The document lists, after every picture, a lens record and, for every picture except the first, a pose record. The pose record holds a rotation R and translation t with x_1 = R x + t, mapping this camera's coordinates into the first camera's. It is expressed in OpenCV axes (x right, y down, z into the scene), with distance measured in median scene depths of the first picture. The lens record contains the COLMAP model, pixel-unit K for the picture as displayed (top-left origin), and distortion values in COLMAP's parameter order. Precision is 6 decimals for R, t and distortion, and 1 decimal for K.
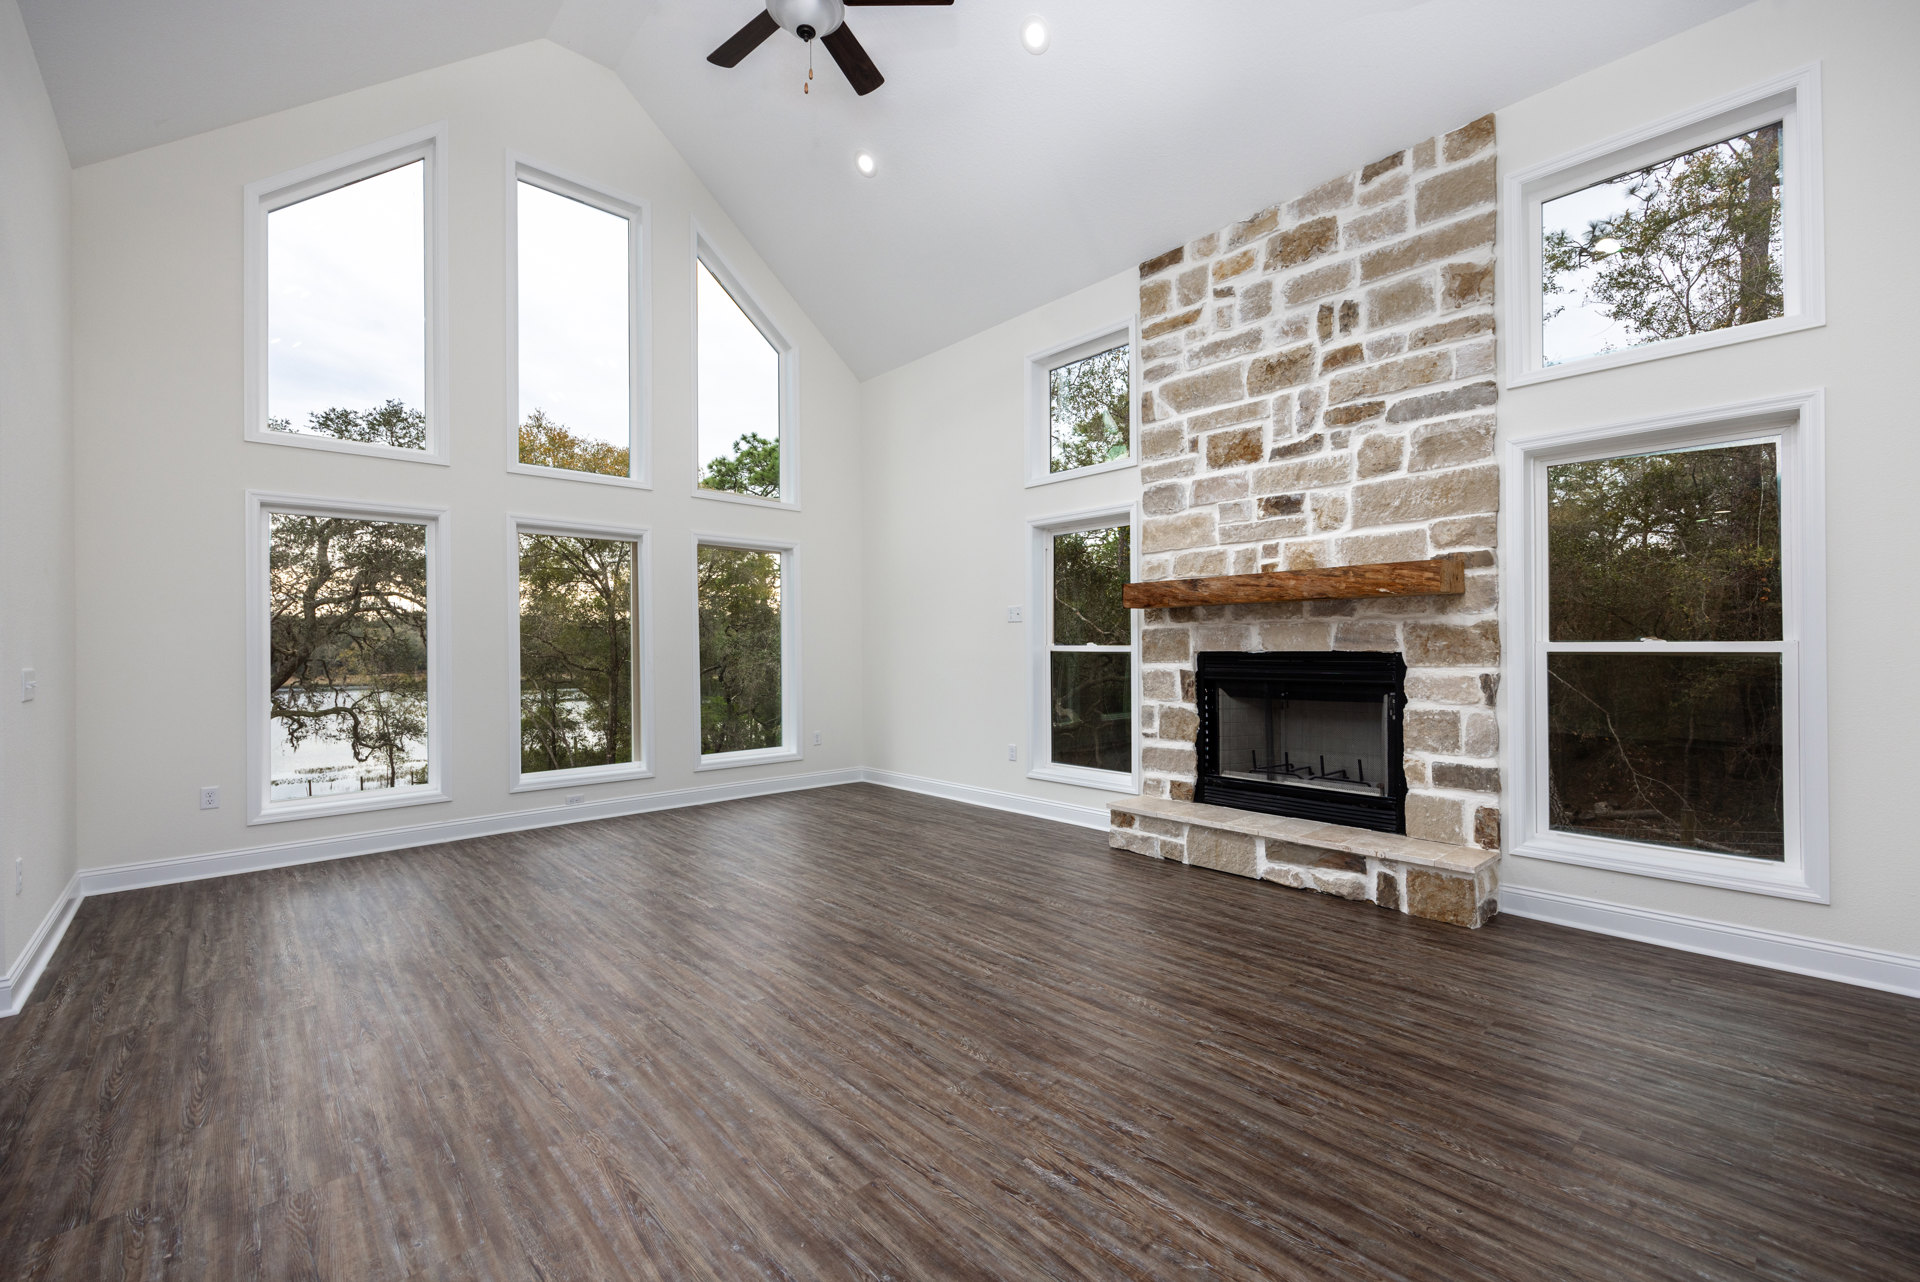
lens RADIAL K [[805.2, 0, 1000.0], [0, 805.2, 638.5], [0, 0, 1]] dist [0.003763, -0.000875]
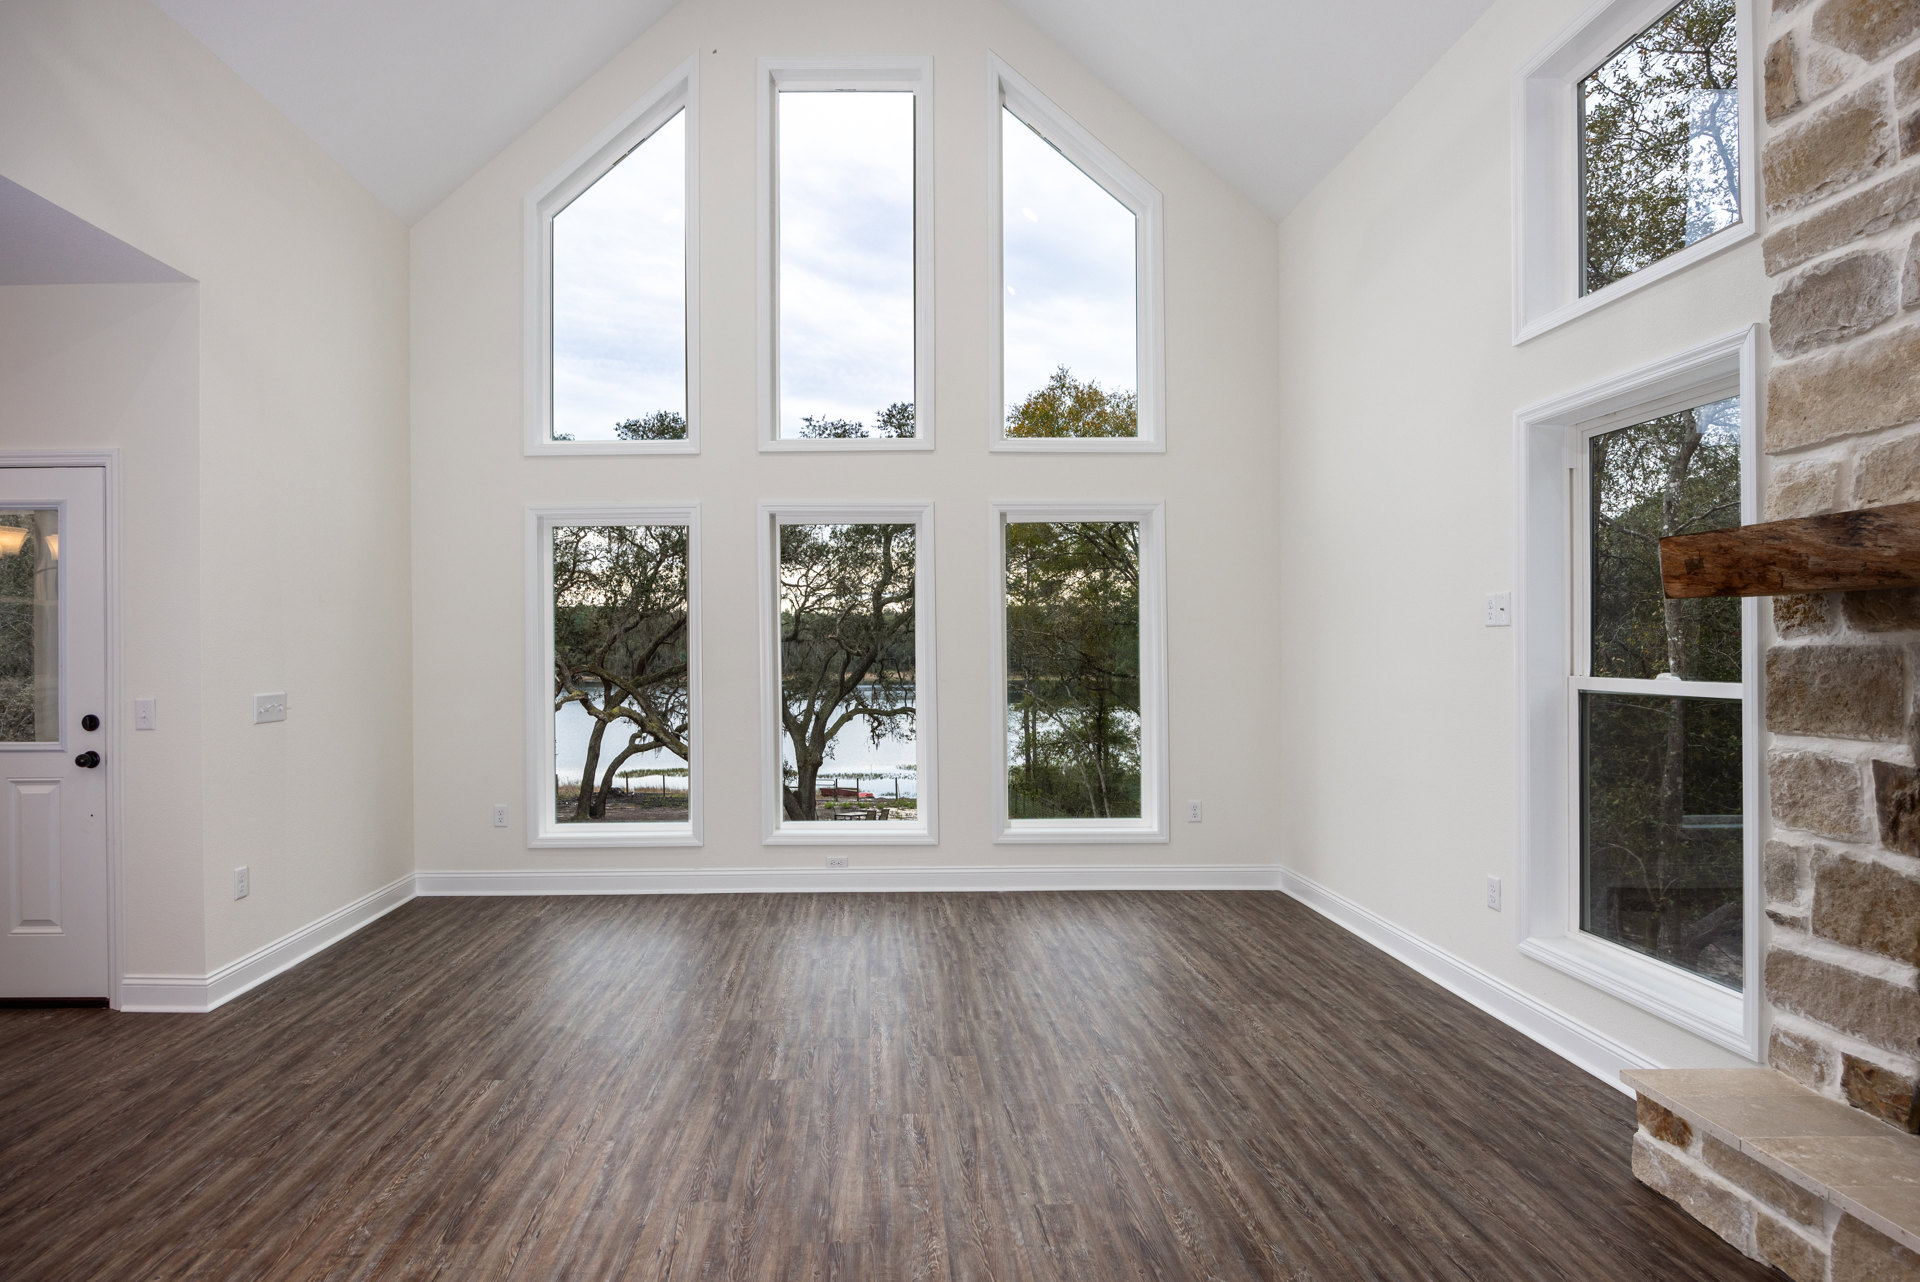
lens RADIAL K [[1041.7, 0, 872.9], [0, 1041.7, 644.9], [0, 0, 1]] dist [-0.013068, 0.000483]
pose [[0.713897, 0.000956, -0.700250, 0.236957], [0.008706, 0.999910, 0.010240, -0.023809], [0.700197, -0.013406, 0.713824, 0.365482]]
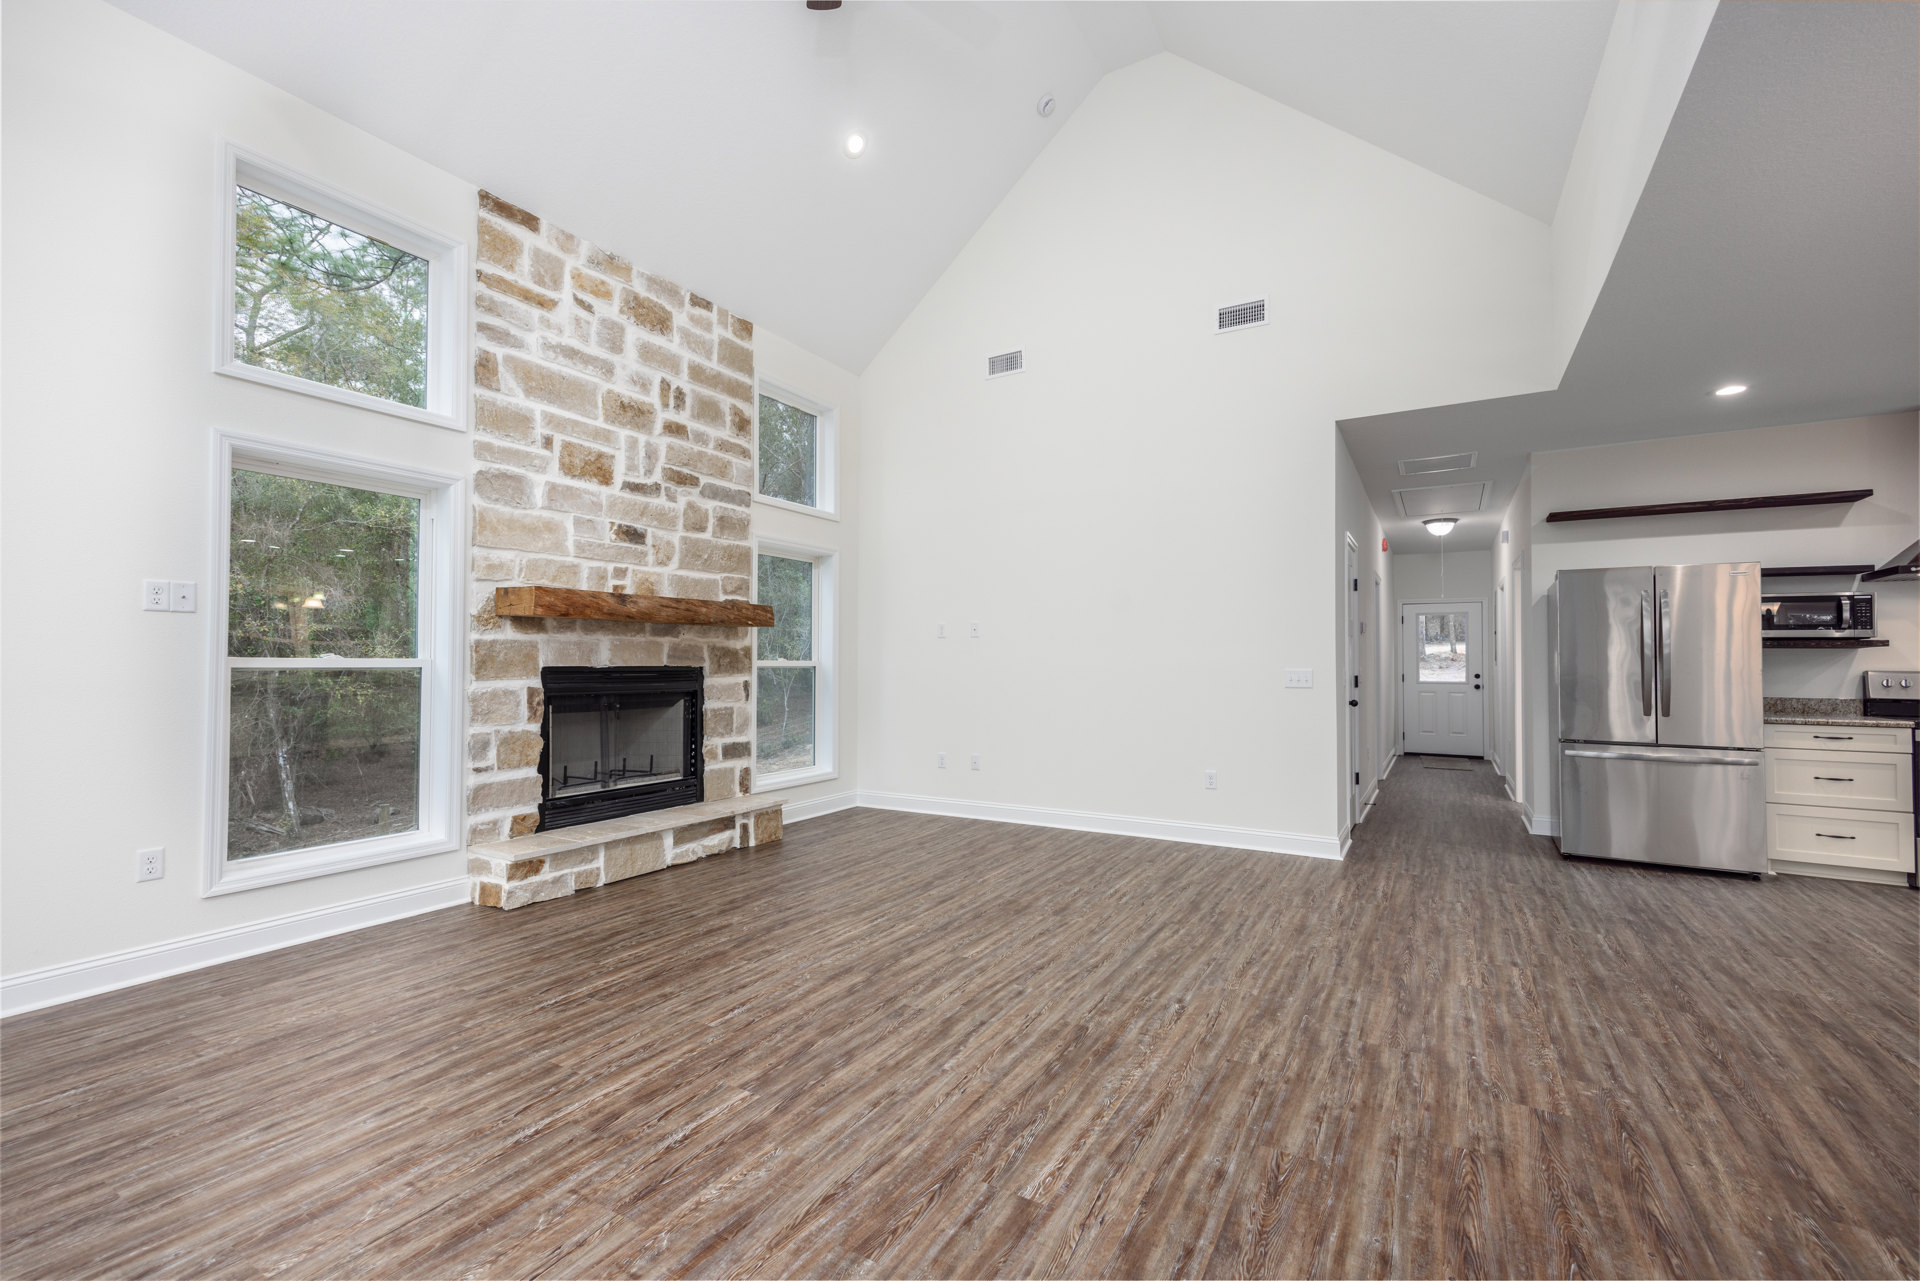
lens RADIAL K [[796.7, 0, 952.4], [0, 796.7, 643.3], [0, 0, 1]] dist [0.008875, 0.000491]
pose [[-0.254744, 0.031658, 0.966490, -0.780884], [-0.008088, 0.999359, -0.034867, 0.018195], [-0.966975, -0.016699, -0.254324, 0.809553]]
